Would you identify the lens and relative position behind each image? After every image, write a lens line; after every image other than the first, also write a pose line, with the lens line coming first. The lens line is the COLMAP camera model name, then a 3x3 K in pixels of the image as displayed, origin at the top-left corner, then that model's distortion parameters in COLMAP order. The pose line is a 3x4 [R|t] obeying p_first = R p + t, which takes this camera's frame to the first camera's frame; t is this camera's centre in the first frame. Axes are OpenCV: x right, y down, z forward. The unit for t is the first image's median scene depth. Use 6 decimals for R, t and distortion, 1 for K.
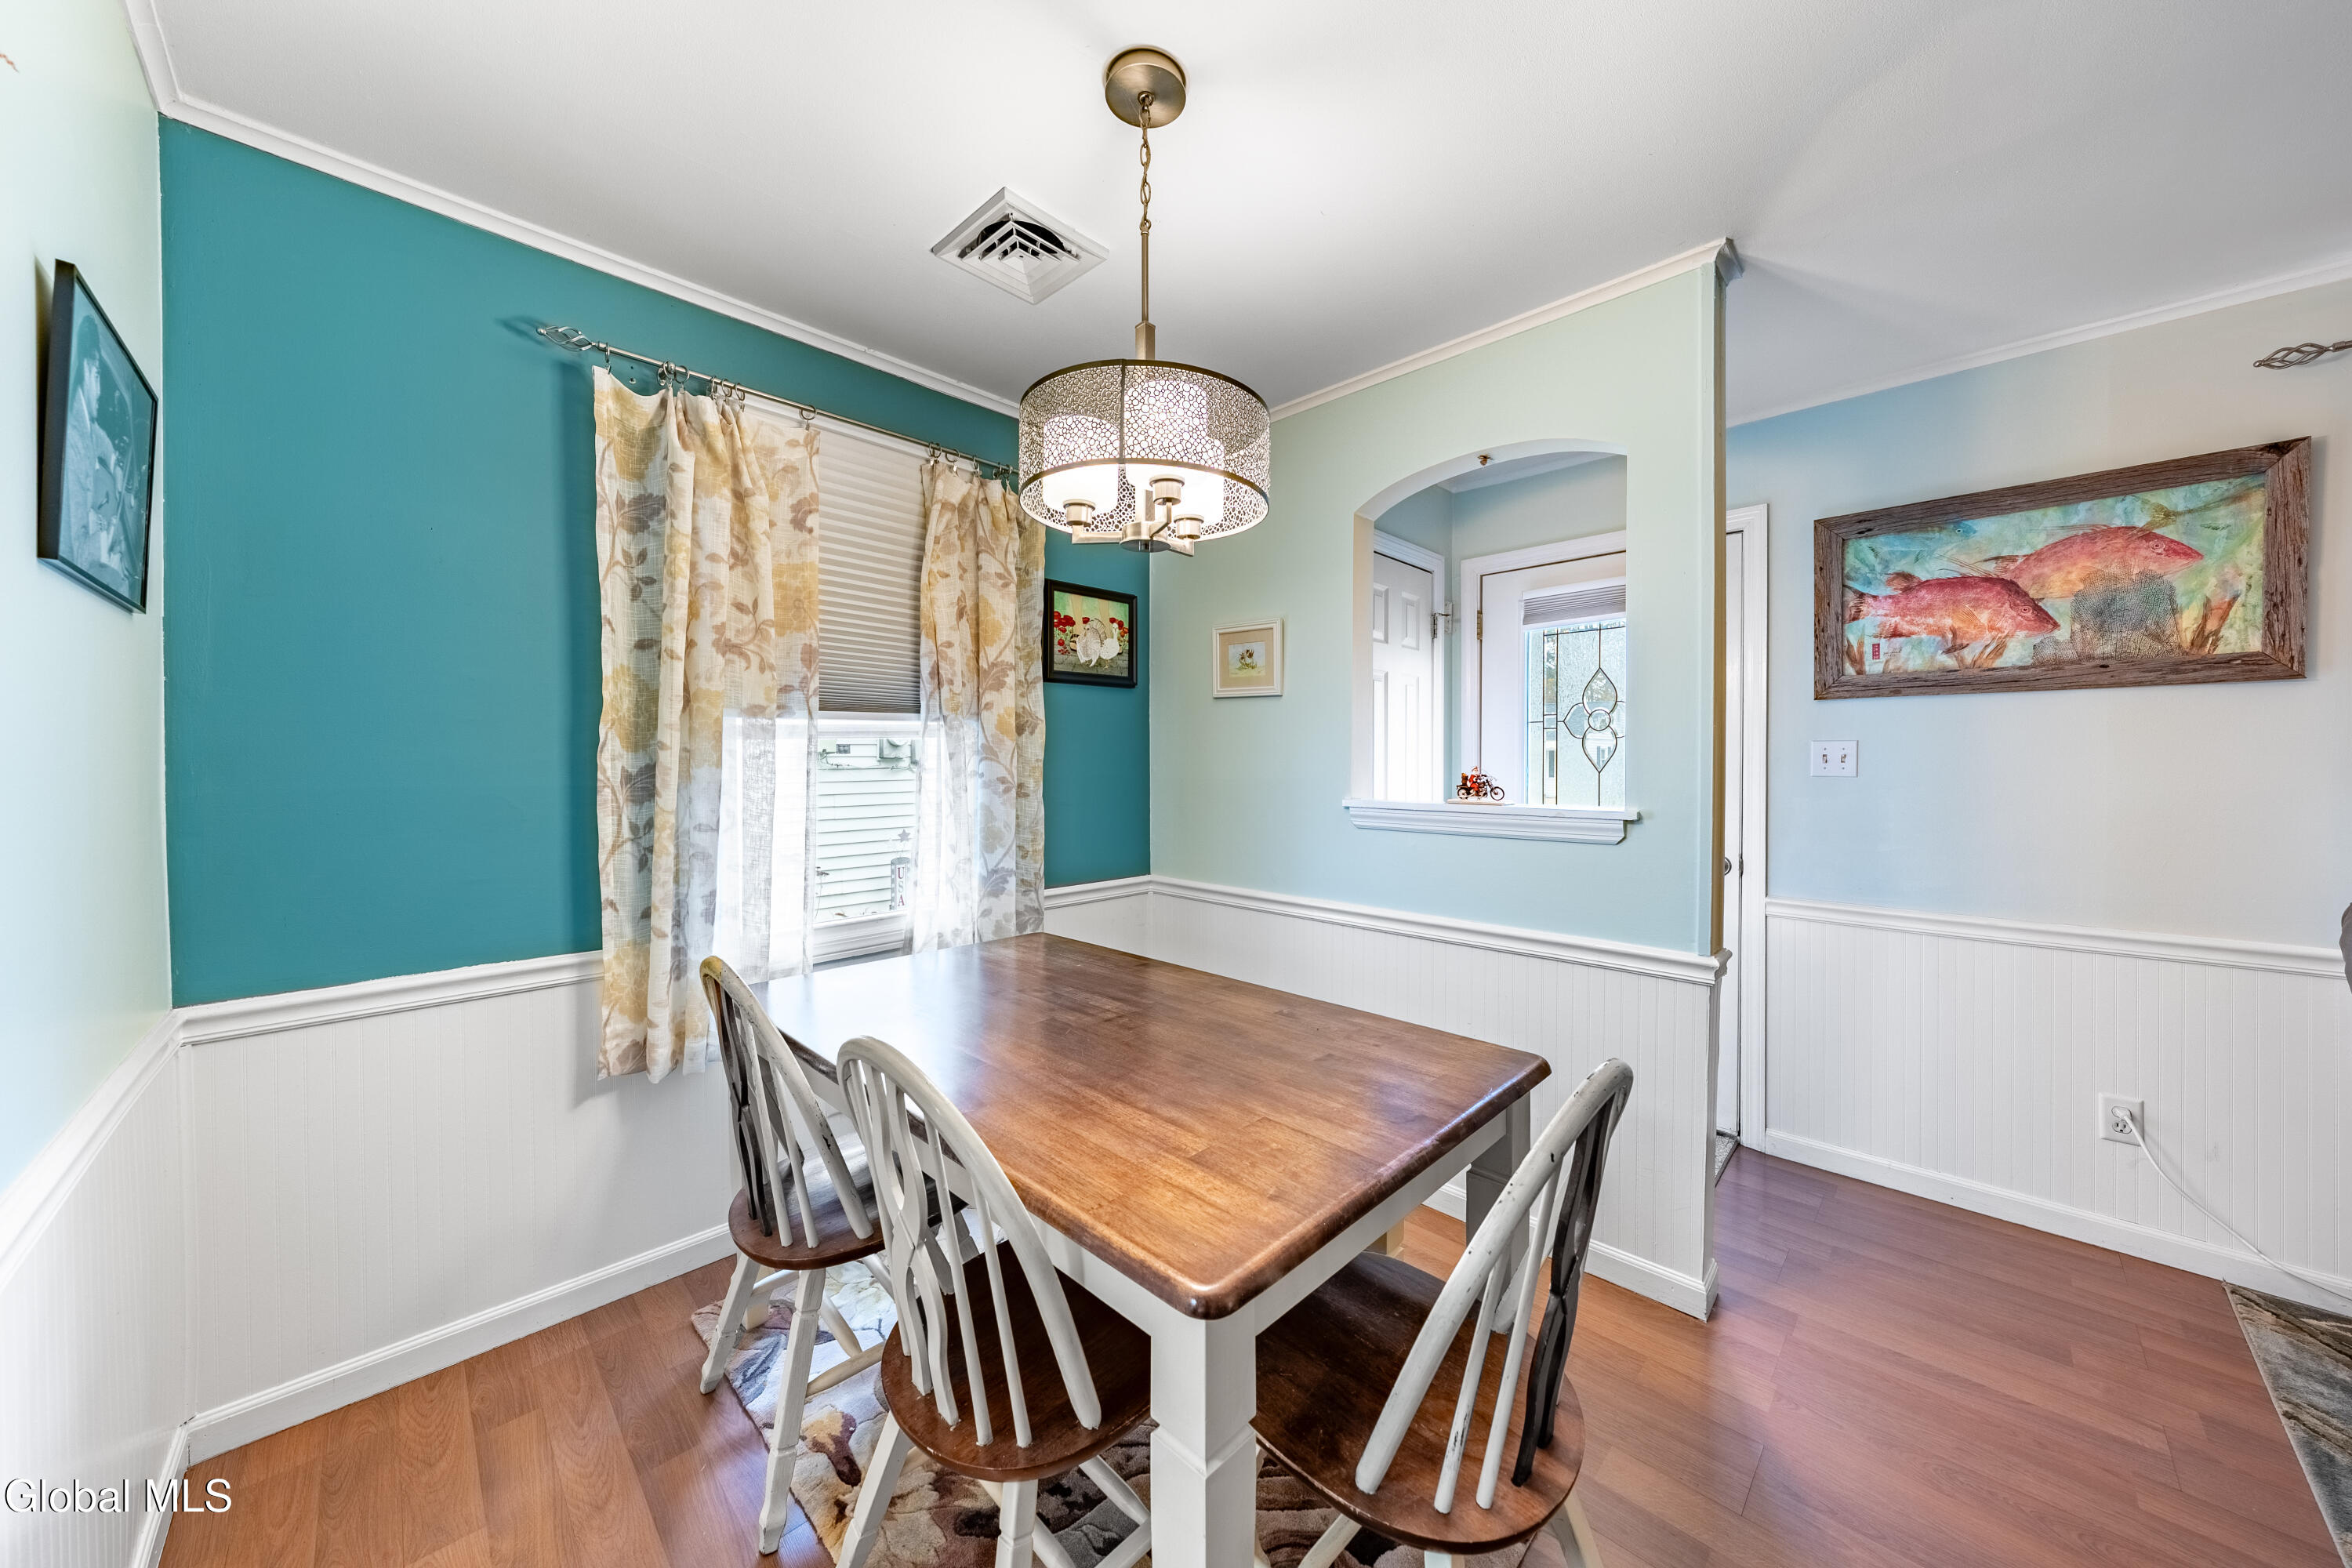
lens RADIAL K [[810.9, 0, 1181.2], [0, 810.9, 772.1], [0, 0, 1]] dist [-0.002568, -0.000003]
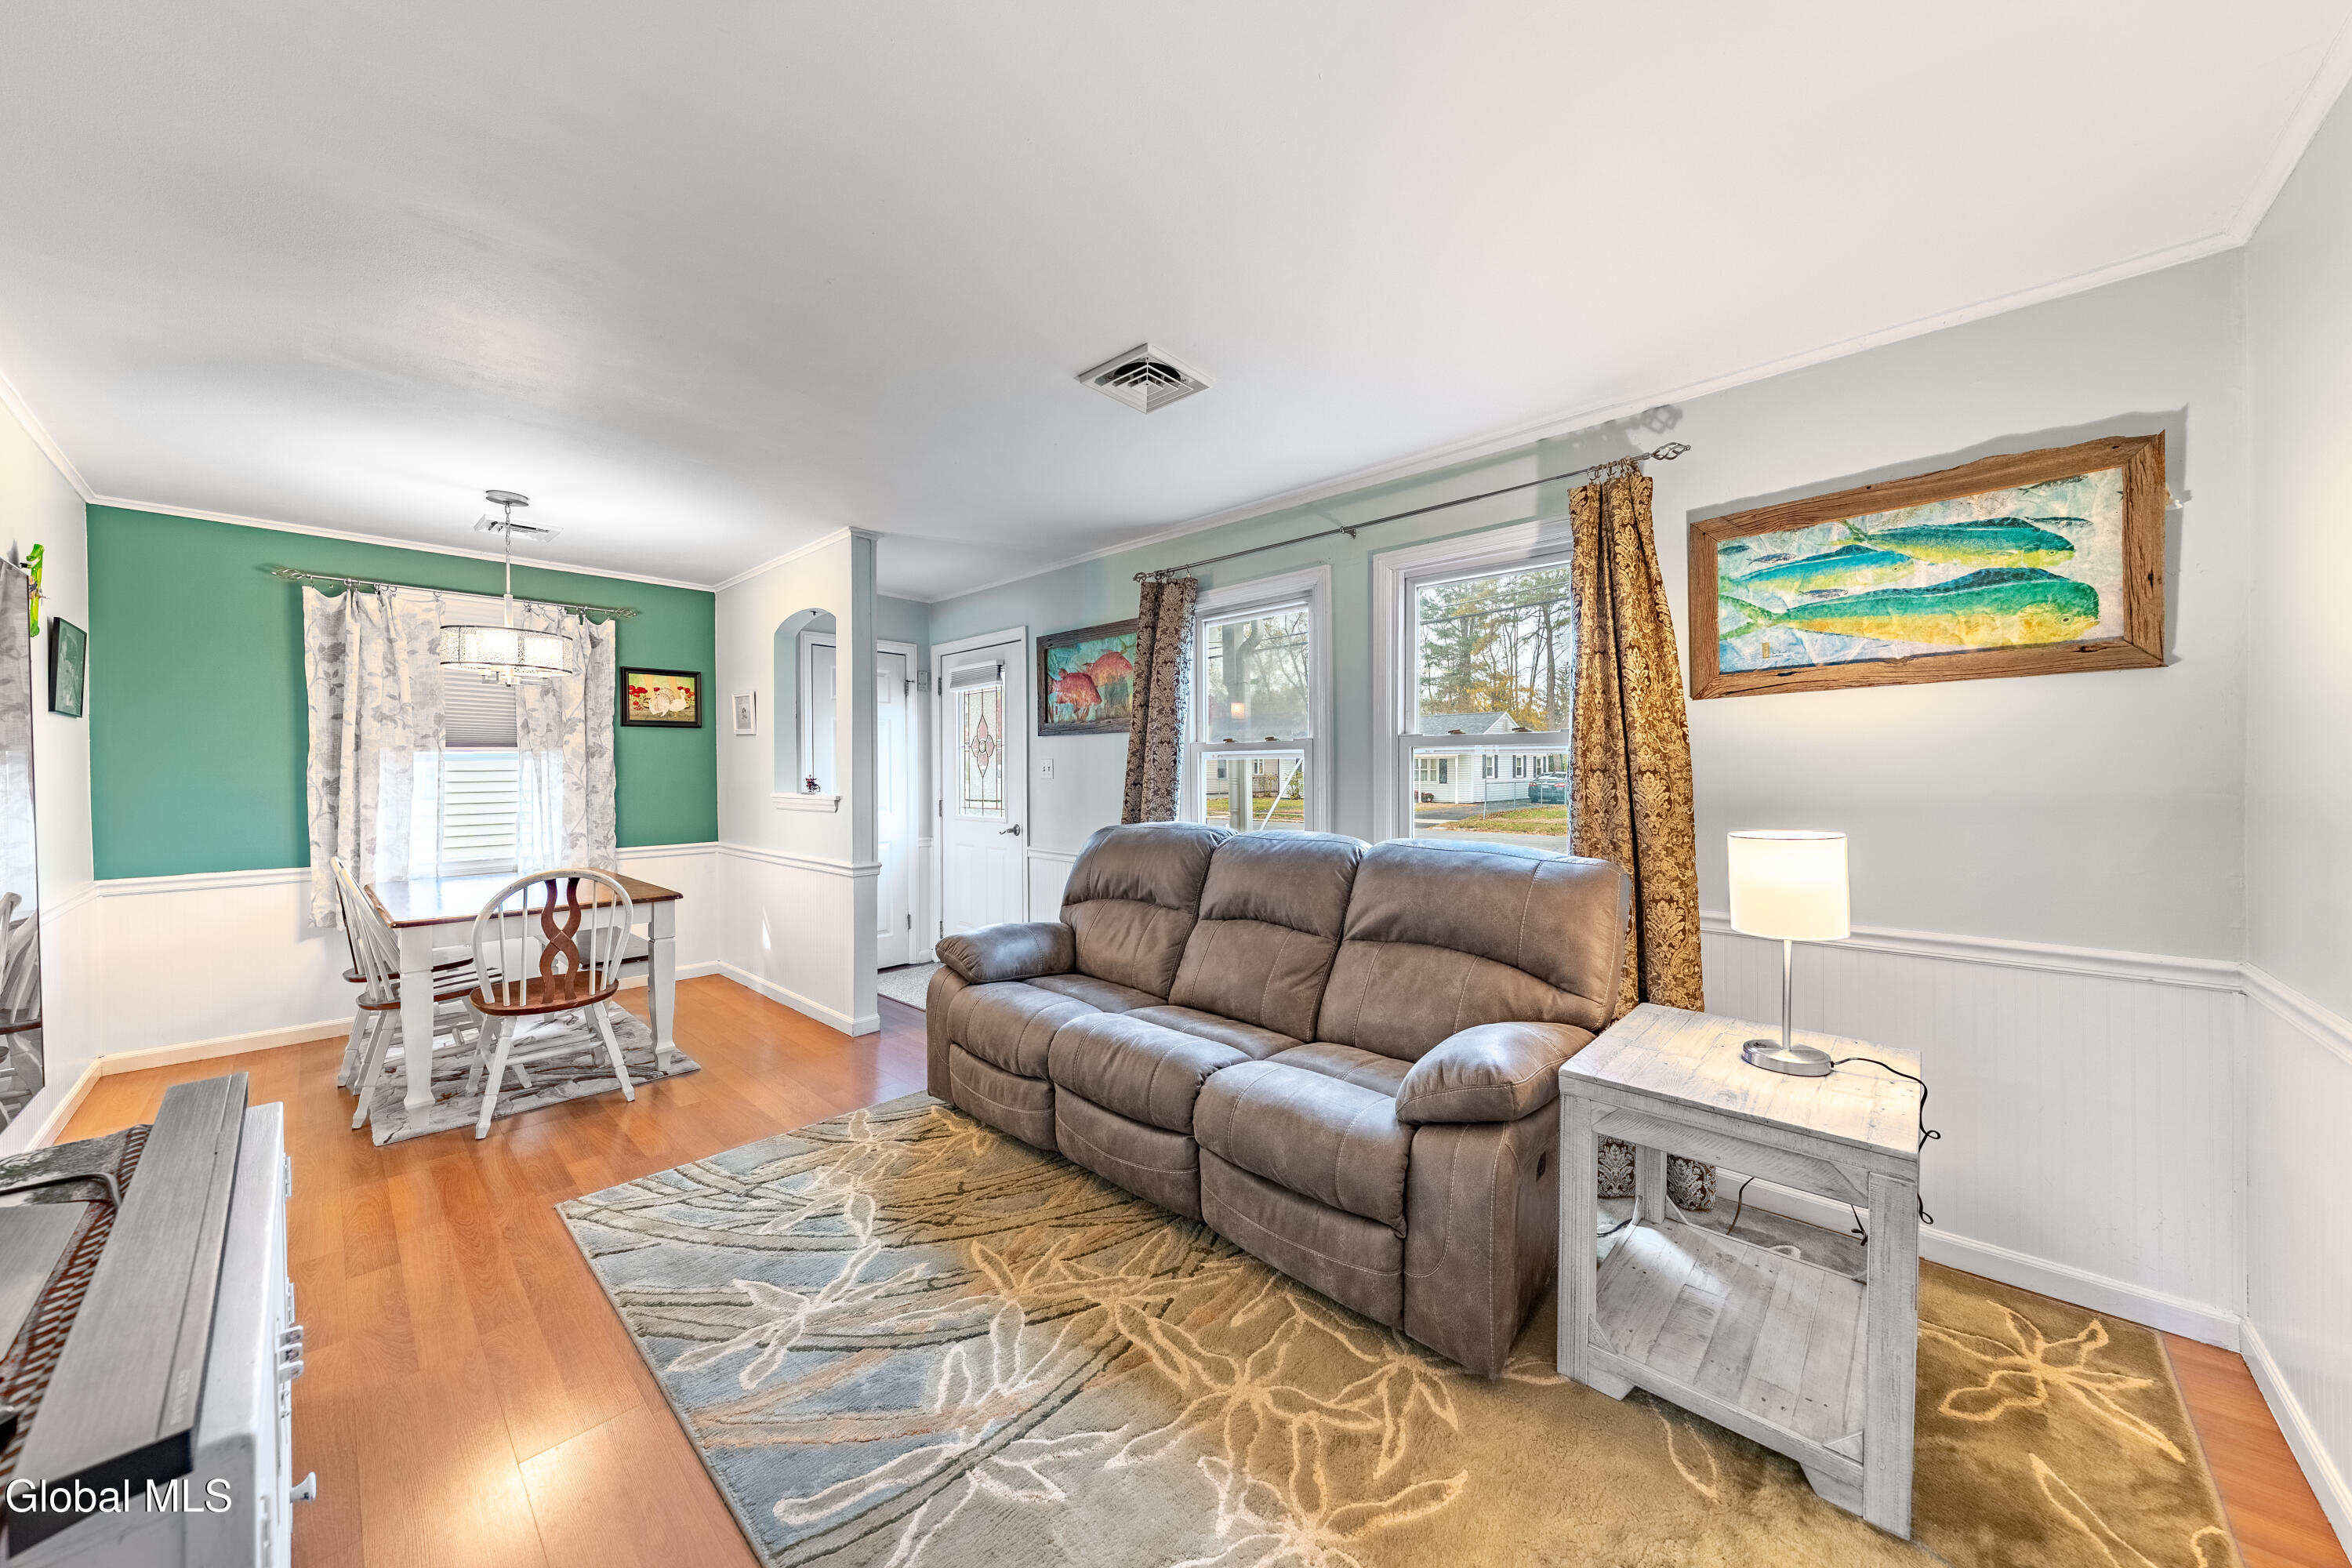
lens RADIAL K [[810.9, 0, 1178.3], [0, 810.9, 777.9], [0, 0, 1]] dist [-0.002568, -0.000003]
pose [[0.999438, -0.005862, 0.033007, 1.236827], [0.005947, 0.999979, -0.002464, 0.011861], [-0.032992, 0.002658, 0.999452, -0.983462]]
